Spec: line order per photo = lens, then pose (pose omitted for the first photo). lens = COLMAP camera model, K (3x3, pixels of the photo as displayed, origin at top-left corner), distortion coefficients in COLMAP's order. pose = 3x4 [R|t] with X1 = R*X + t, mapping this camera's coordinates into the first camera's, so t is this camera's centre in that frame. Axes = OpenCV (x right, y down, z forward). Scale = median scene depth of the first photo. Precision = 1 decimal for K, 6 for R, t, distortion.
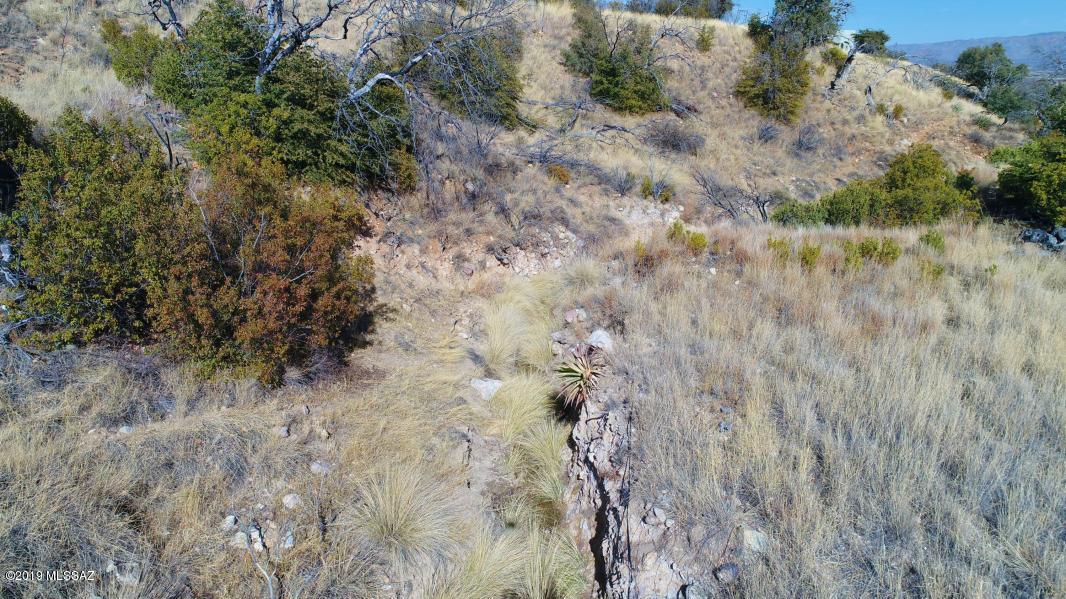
lens RADIAL K [[721.9, 0, 531.9], [0, 721.9, 298.7], [0, 0, 1]] dist [0.002649, 0.002729]
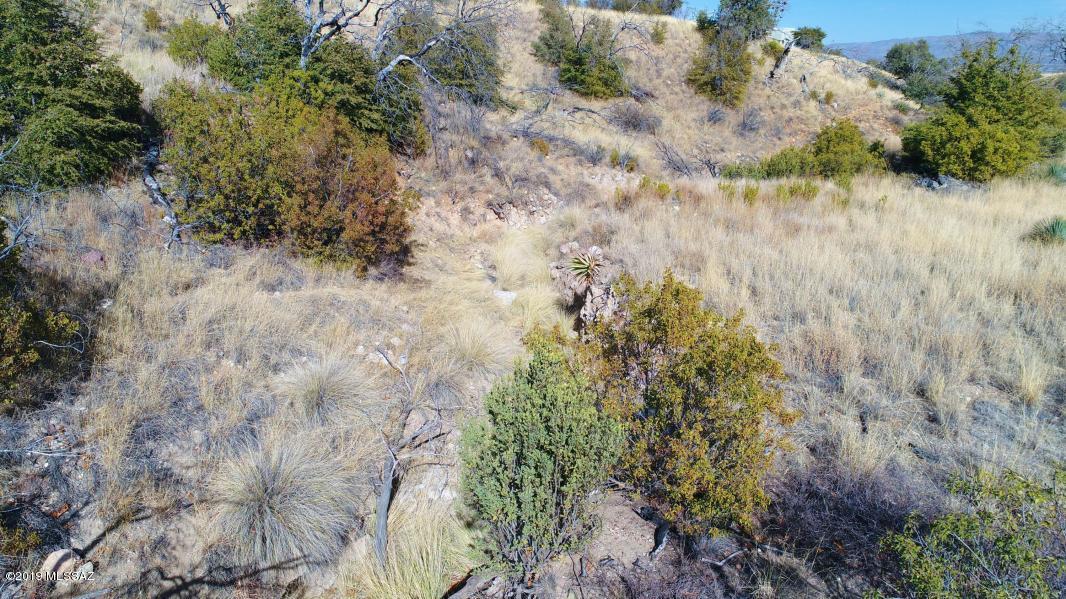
lens RADIAL K [[721.9, 0, 532.9], [0, 721.9, 298.1], [0, 0, 1]] dist [0.002649, 0.002729]
pose [[0.997770, -0.020295, 0.063585, -0.065471], [0.020198, 0.999794, 0.002165, 0.084225], [-0.063616, -0.000876, 0.997974, -0.193615]]
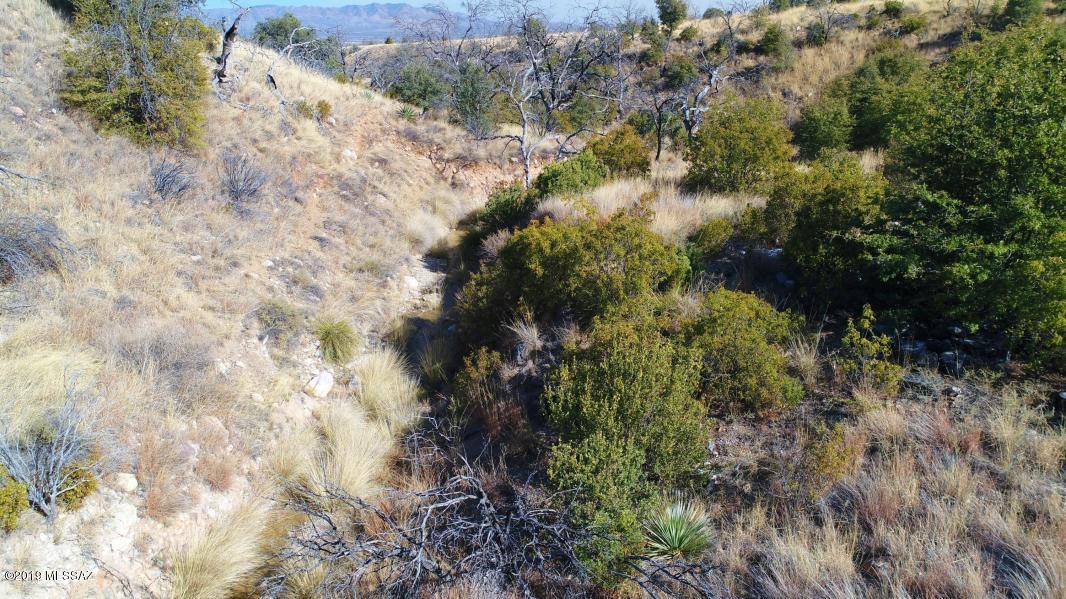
lens RADIAL K [[721.9, 0, 529.3], [0, 721.9, 298.7], [0, 0, 1]] dist [0.002649, 0.002729]
pose [[0.604089, -0.284224, 0.744509, 0.121270], [0.257422, 0.953749, 0.155233, -0.284948], [-0.754195, 0.097878, 0.649315, 0.835522]]
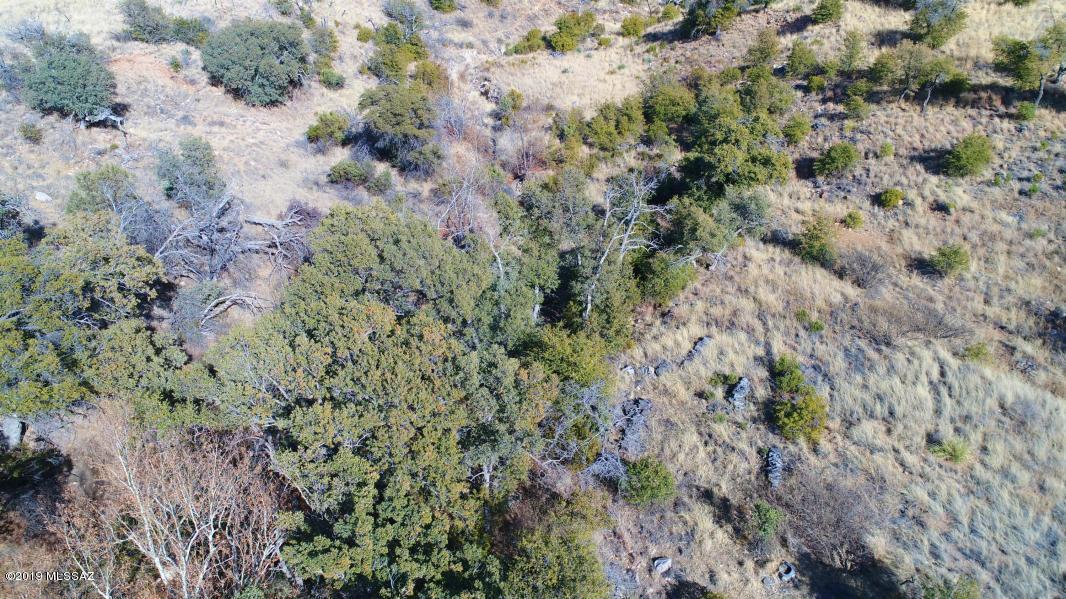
lens RADIAL K [[721.9, 0, 531.3], [0, 721.9, 300.3], [0, 0, 1]] dist [0.002649, 0.002729]
pose [[0.911294, -0.241030, 0.333837, -1.366178], [0.136515, 0.941768, 0.307304, -0.025993], [-0.388467, -0.234471, 0.891132, -3.392747]]
